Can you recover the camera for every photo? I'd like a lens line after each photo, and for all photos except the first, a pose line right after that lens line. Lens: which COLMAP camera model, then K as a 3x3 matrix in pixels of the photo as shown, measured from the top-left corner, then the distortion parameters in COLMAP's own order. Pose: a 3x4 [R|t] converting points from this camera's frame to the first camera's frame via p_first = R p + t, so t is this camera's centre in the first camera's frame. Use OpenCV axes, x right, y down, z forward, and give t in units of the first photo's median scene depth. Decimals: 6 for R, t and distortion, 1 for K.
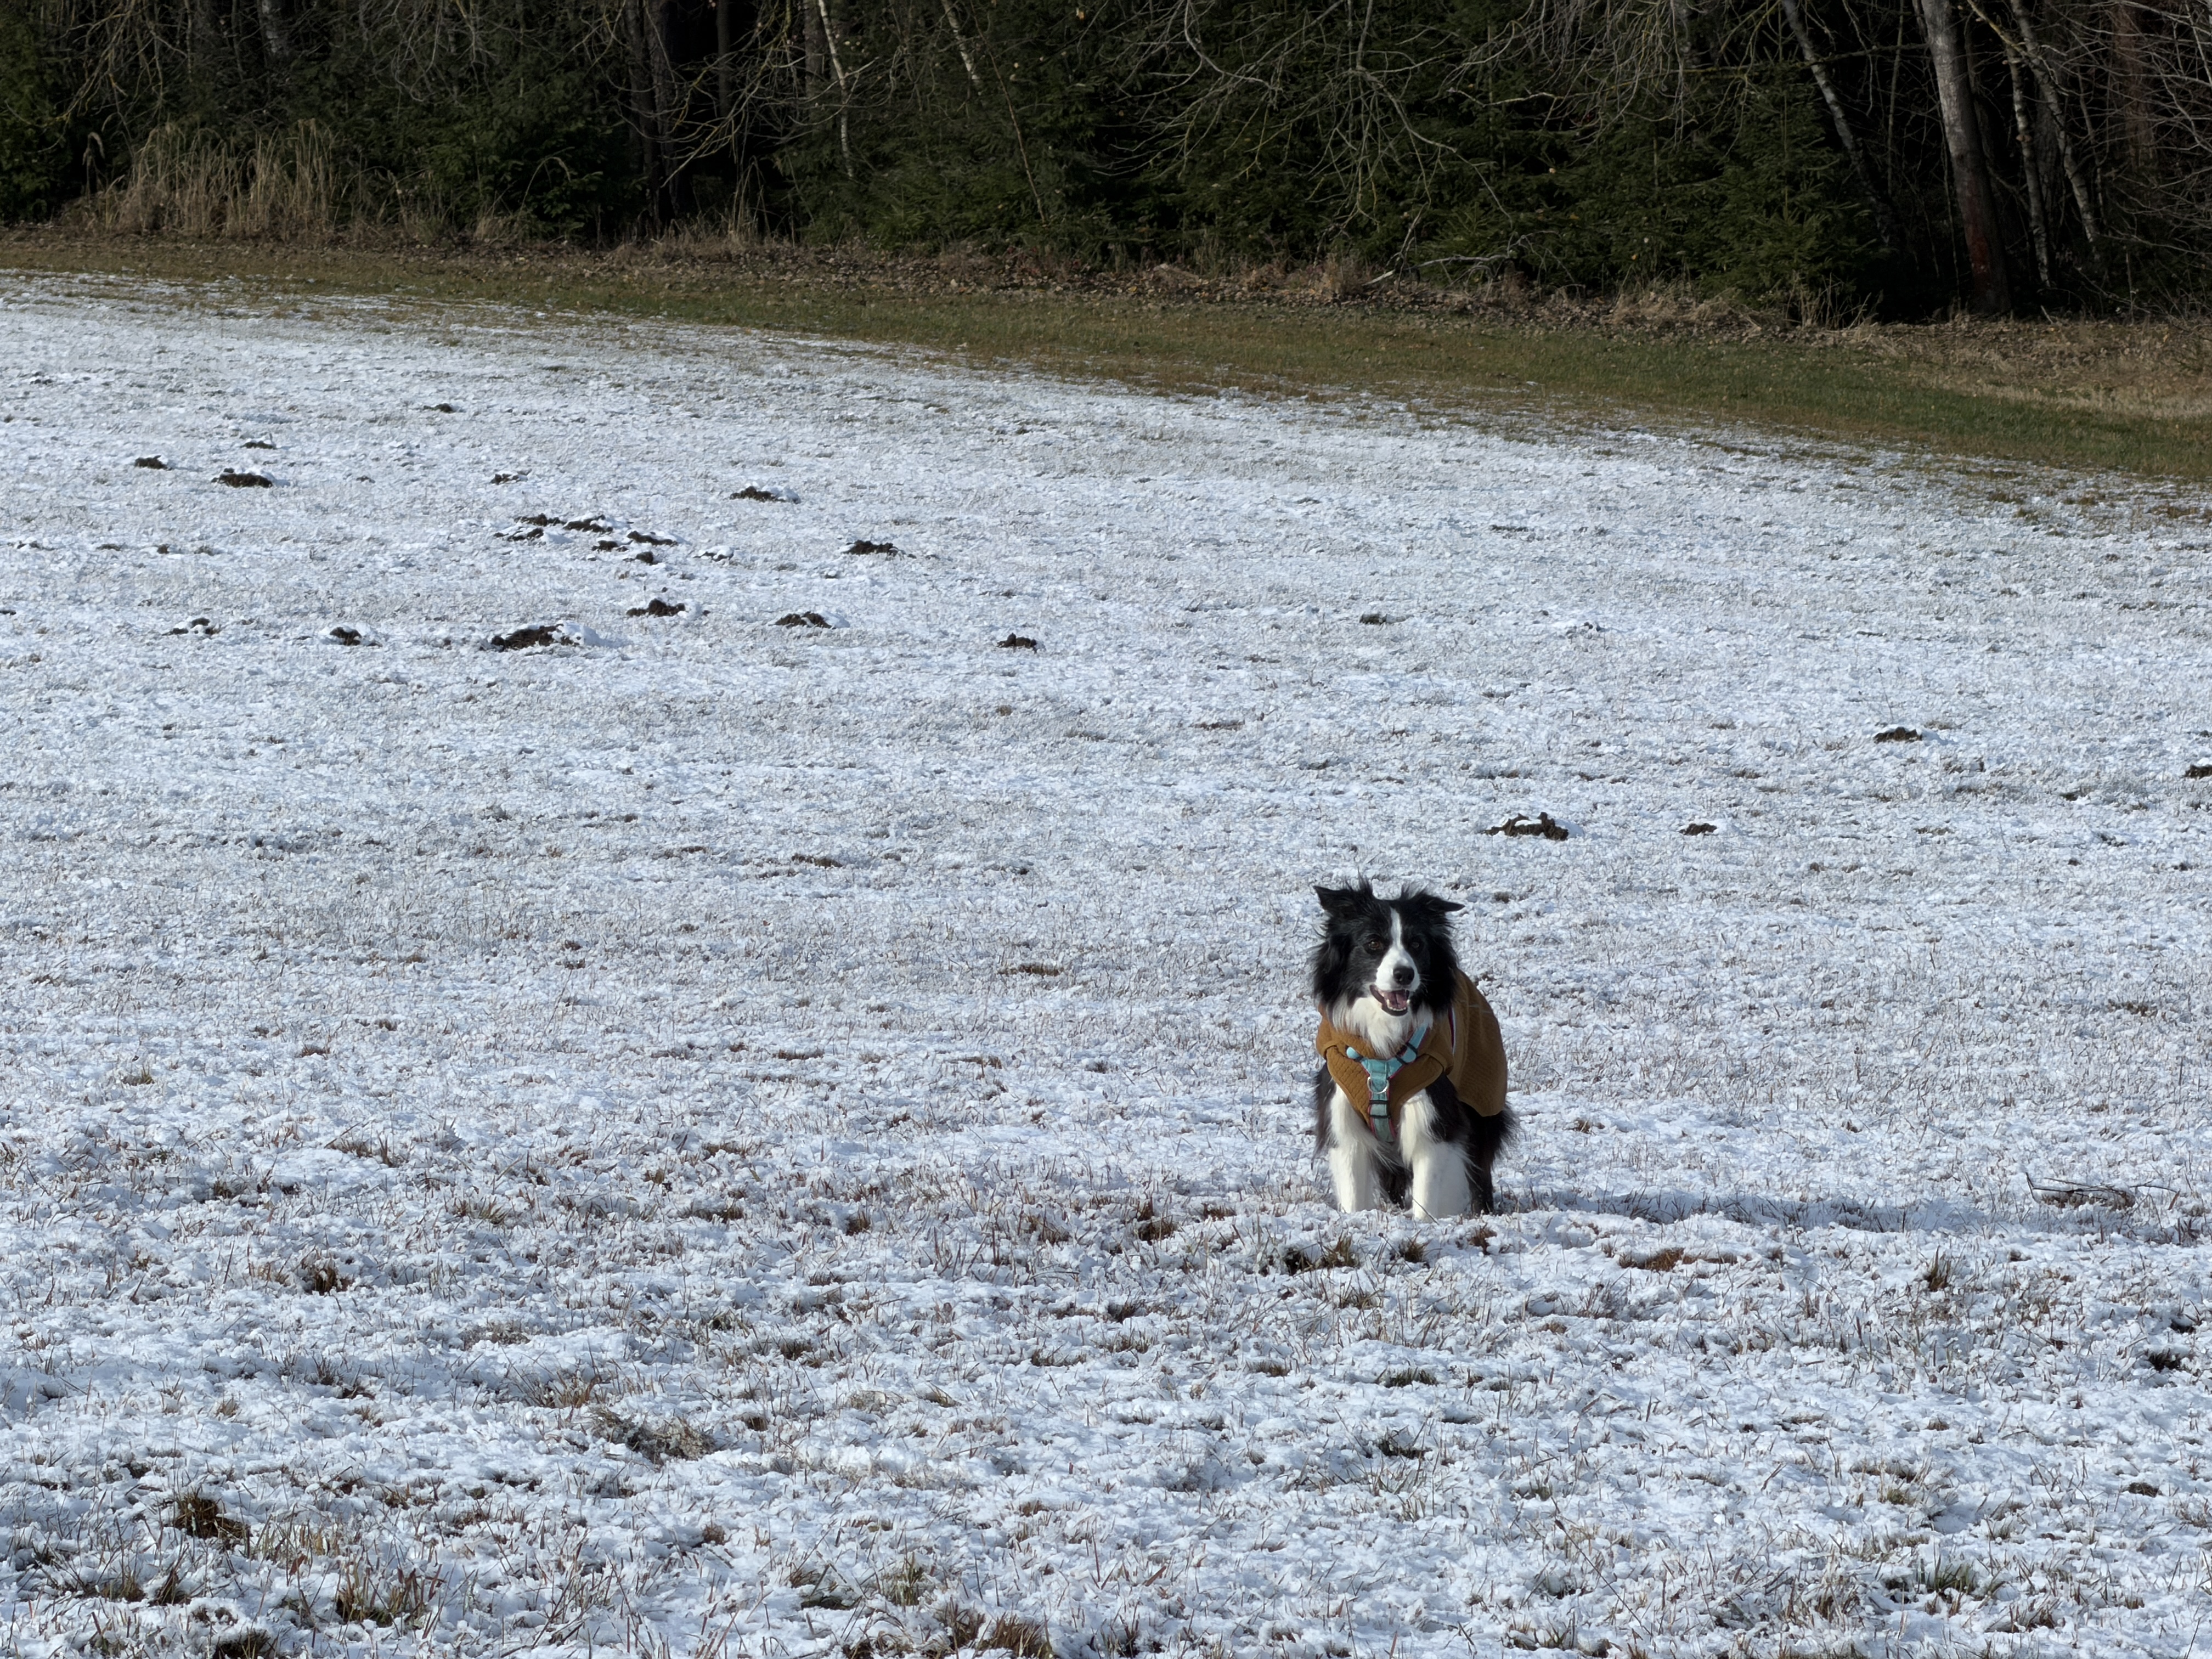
lens RADIAL K [[12468.5, 0, 1105.5], [0, 12468.5, 829.0], [0, 0, 1]] dist [0.256834, 0.000000]
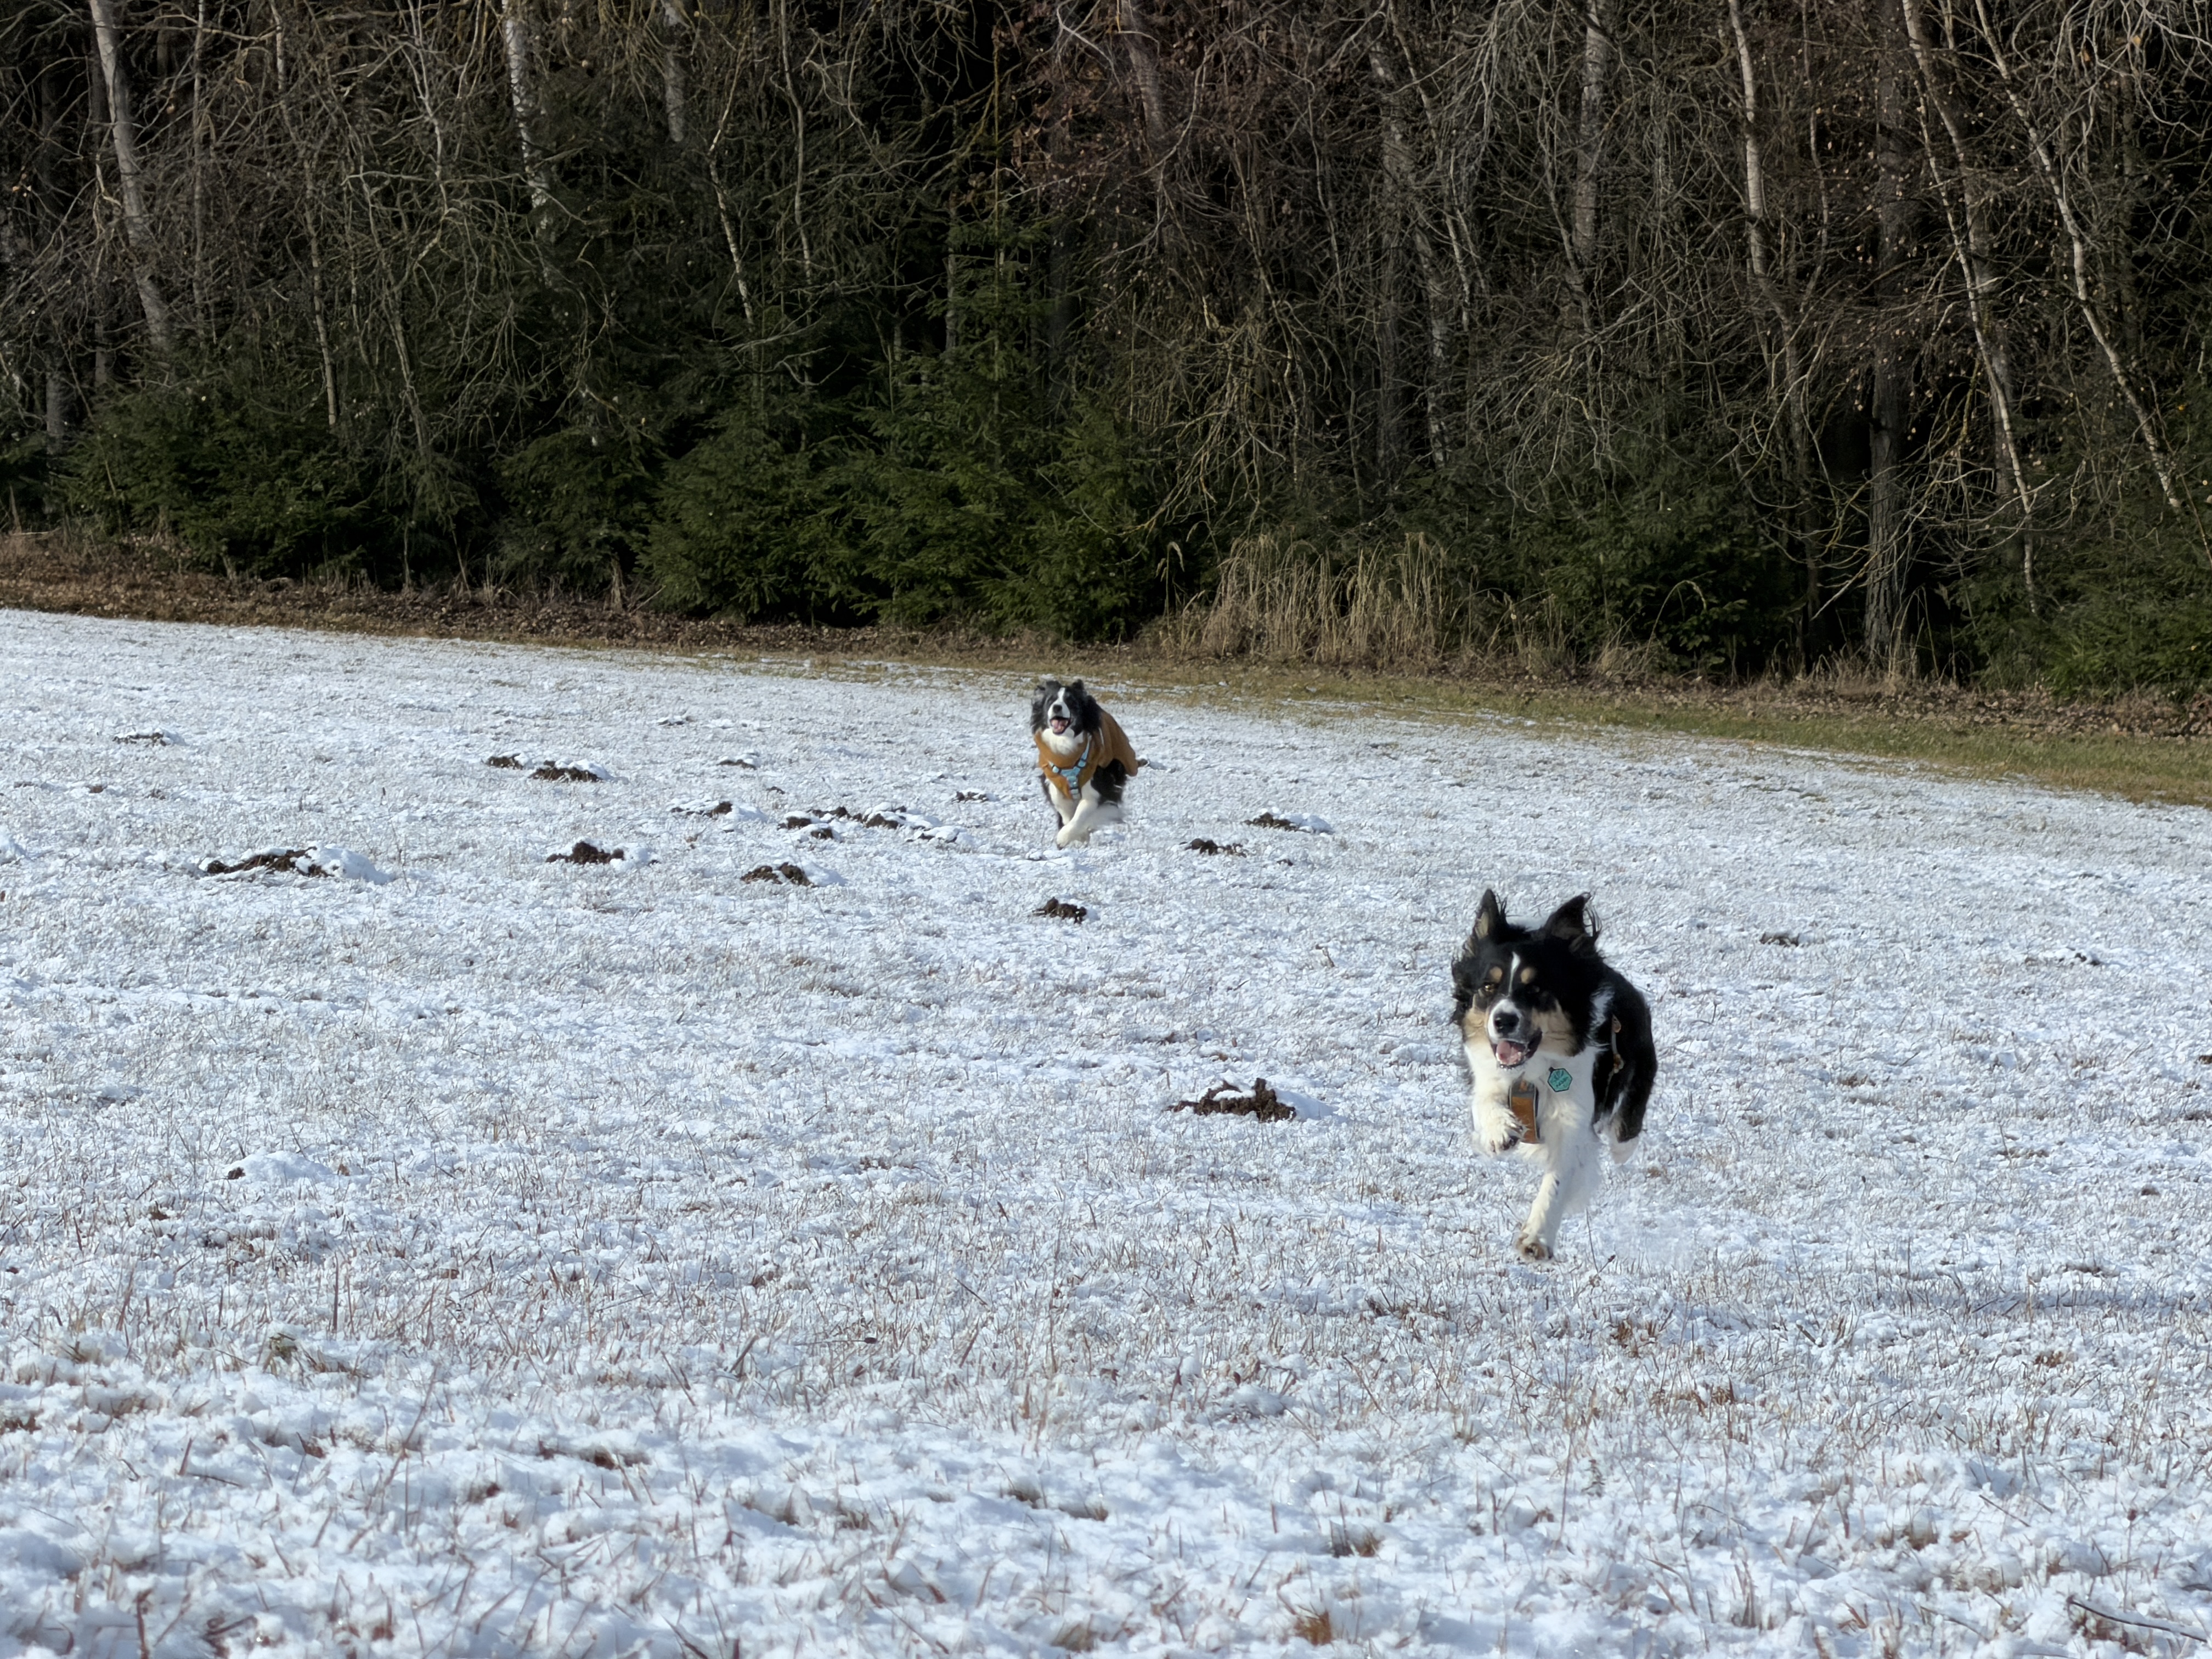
lens RADIAL K [[12468.5, 0, 1106.9], [0, 12468.5, 831.9], [0, 0, 1]] dist [0.256834, 0.000000]
pose [[0.990124, 0.027874, -0.137396, 0.036418], [-0.034351, 0.998396, -0.044998, 0.004713], [0.135921, 0.049273, 0.989494, 0.126781]]
